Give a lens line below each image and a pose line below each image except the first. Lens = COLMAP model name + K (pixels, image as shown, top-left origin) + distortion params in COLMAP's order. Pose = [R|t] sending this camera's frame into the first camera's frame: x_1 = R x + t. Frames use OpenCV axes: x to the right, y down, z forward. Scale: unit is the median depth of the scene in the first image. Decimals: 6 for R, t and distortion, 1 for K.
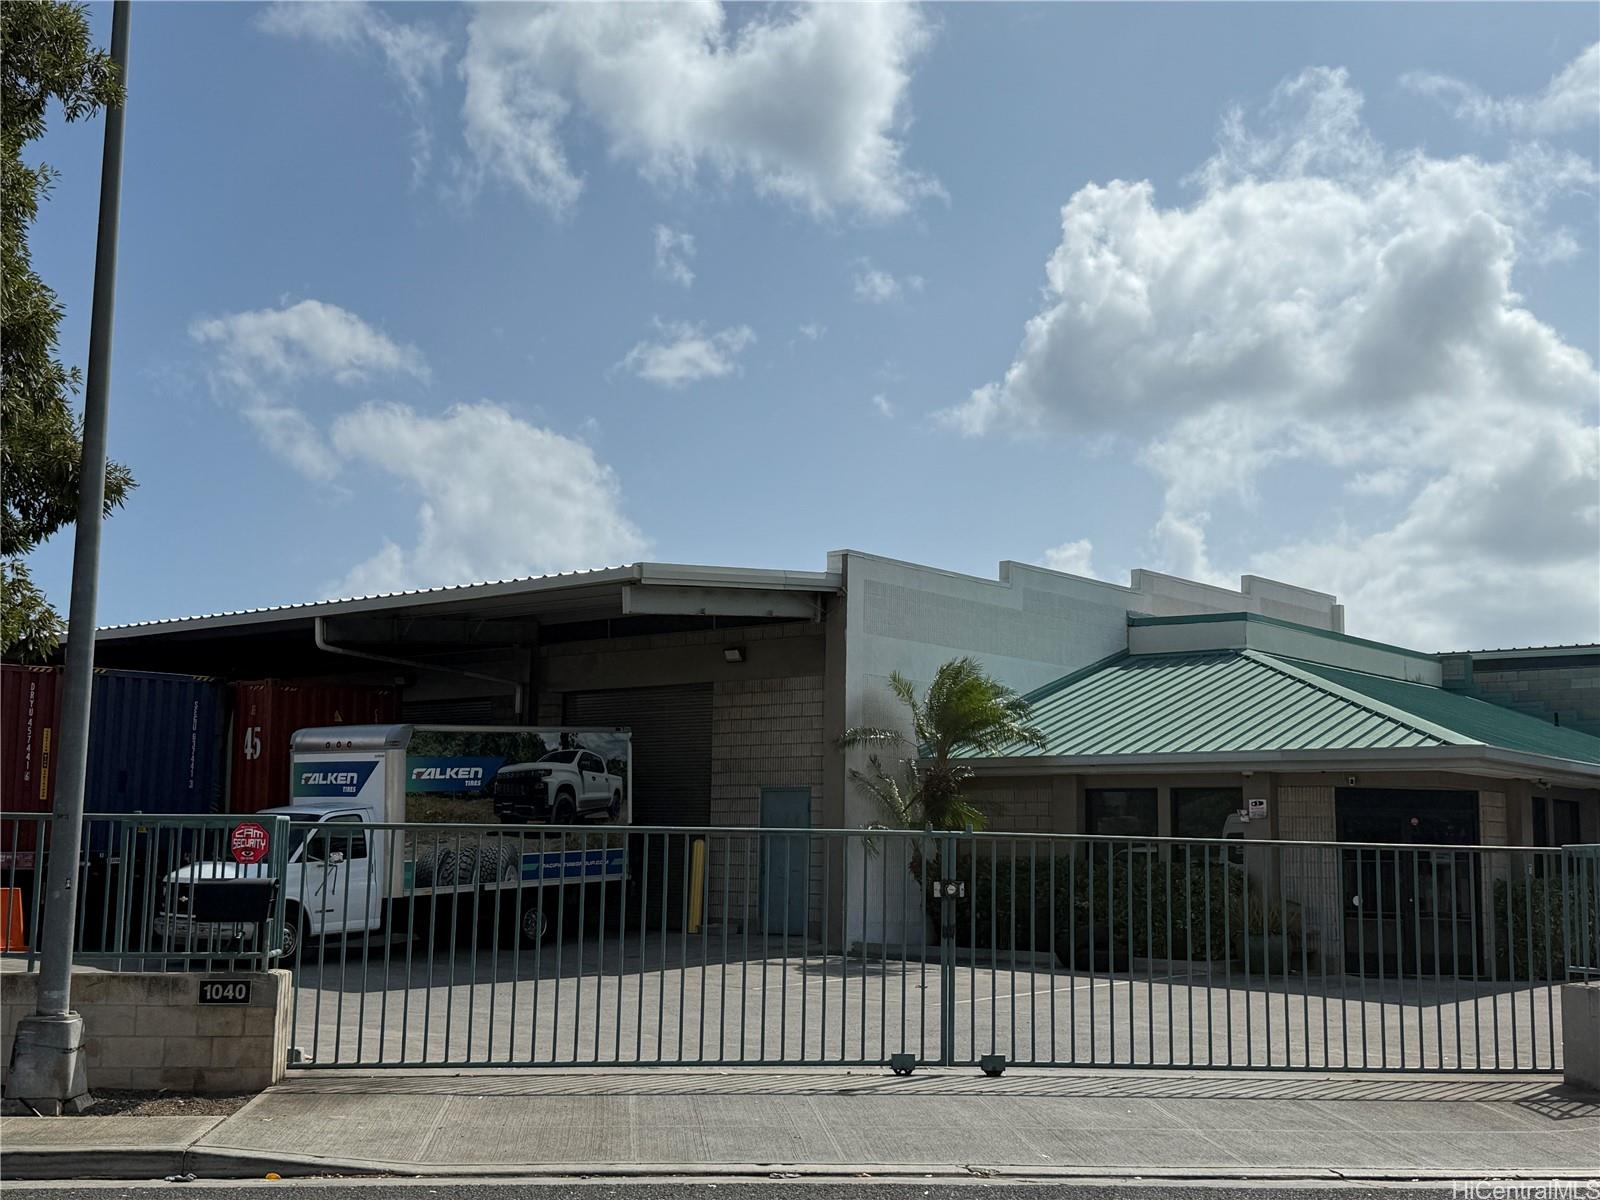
lens RADIAL K [[1921.4, 0, 798.4], [0, 1921.4, 596.3], [0, 0, 1]] dist [0.169515, -0.238785]
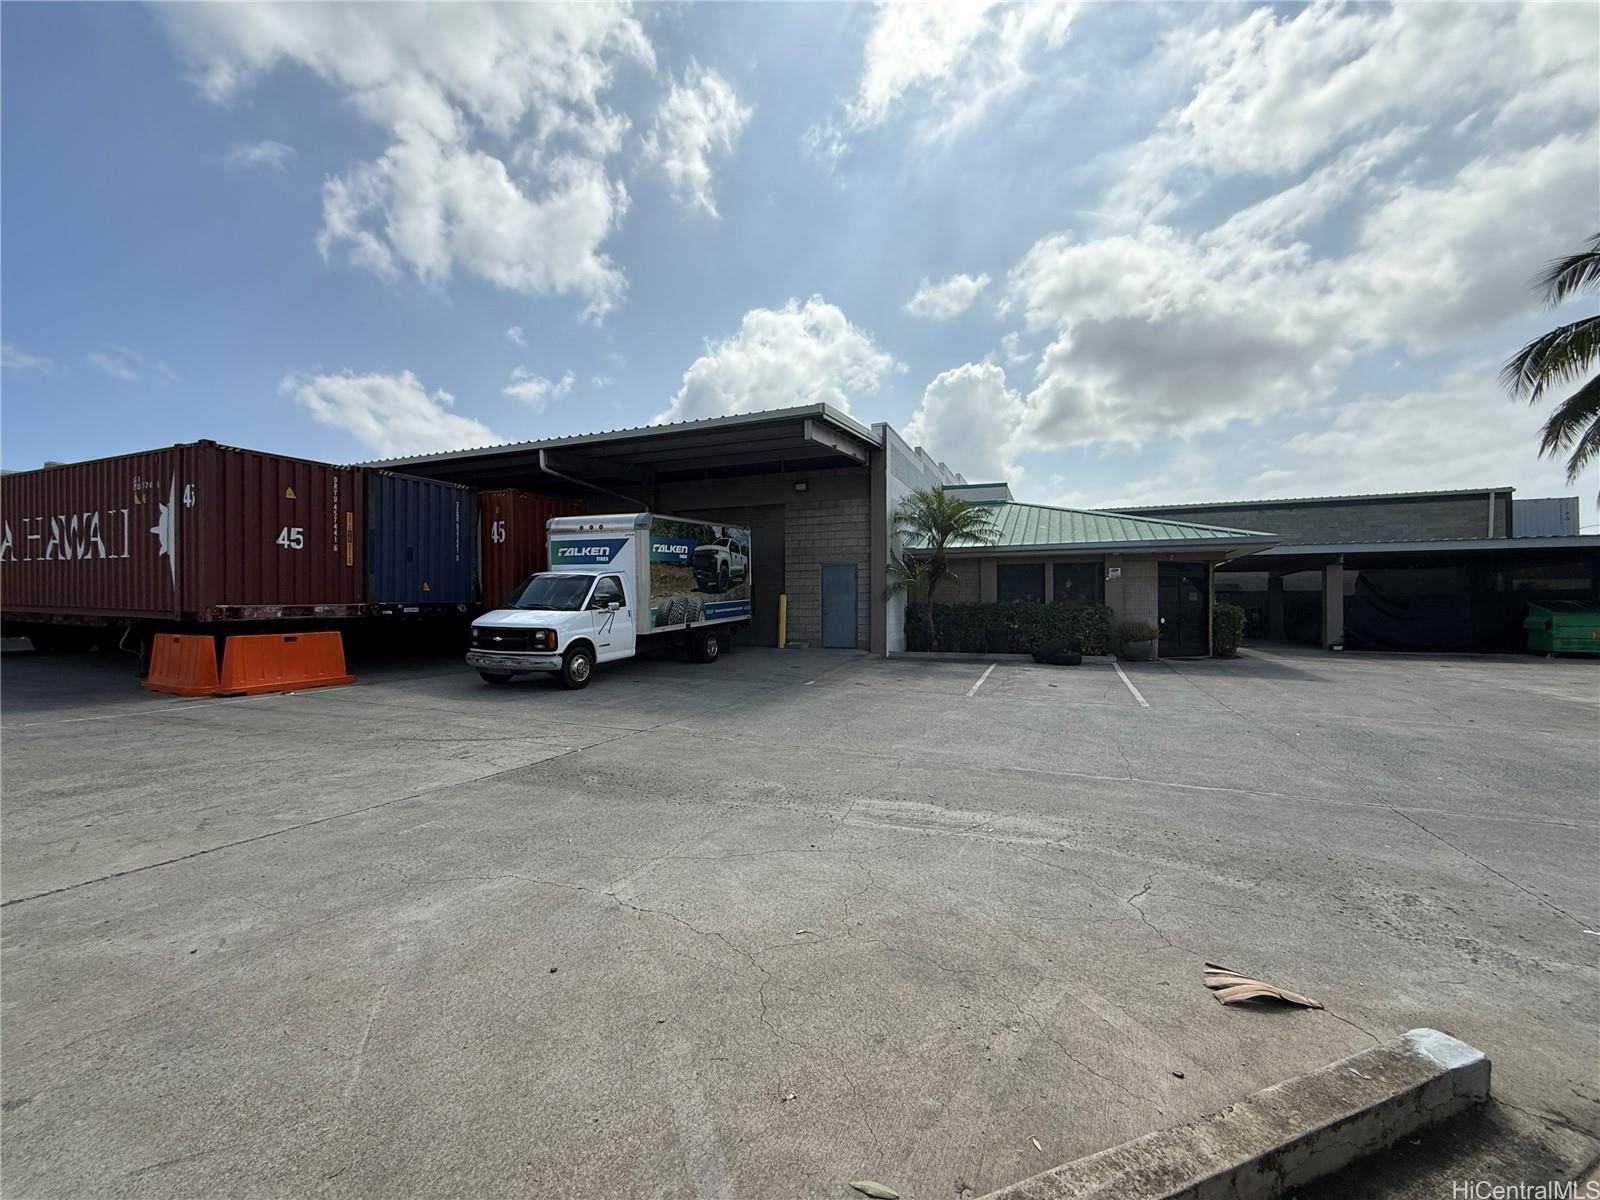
lens RADIAL K [[640.4, 0, 794.8], [0, 640.4, 608.7], [0, 0, 1]] dist [0.000294, 0.000110]
pose [[0.953111, -0.015966, 0.302198, -0.231543], [-0.026538, 0.990350, 0.136023, 0.066143], [-0.301454, -0.137665, 0.943490, 0.498107]]
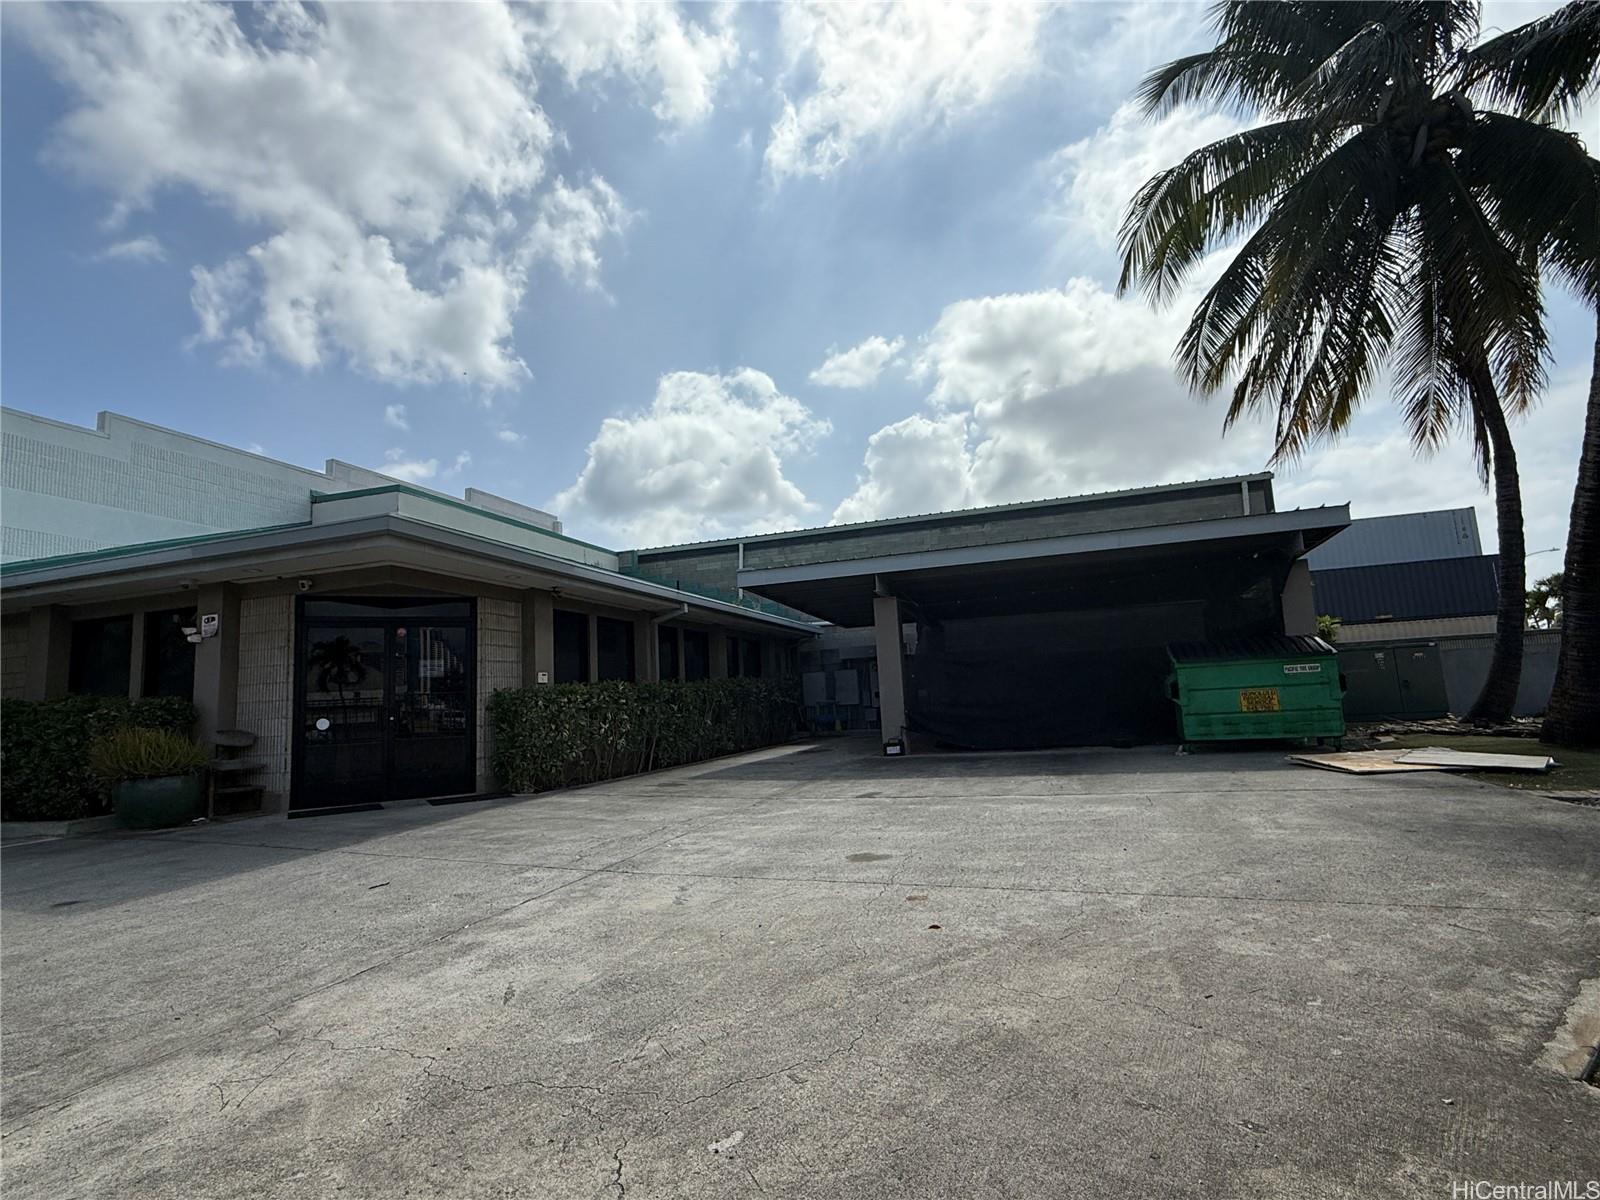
lens RADIAL K [[780.1, 0, 800.0], [0, 780.1, 600.0], [0, 0, 1]] dist [0.002980, -0.001751]
pose [[0.925860, -0.016489, 0.377506, 0.336181], [0.016842, 0.999855, 0.002366, 0.098831], [-0.377490, 0.004168, 0.926004, 0.572399]]
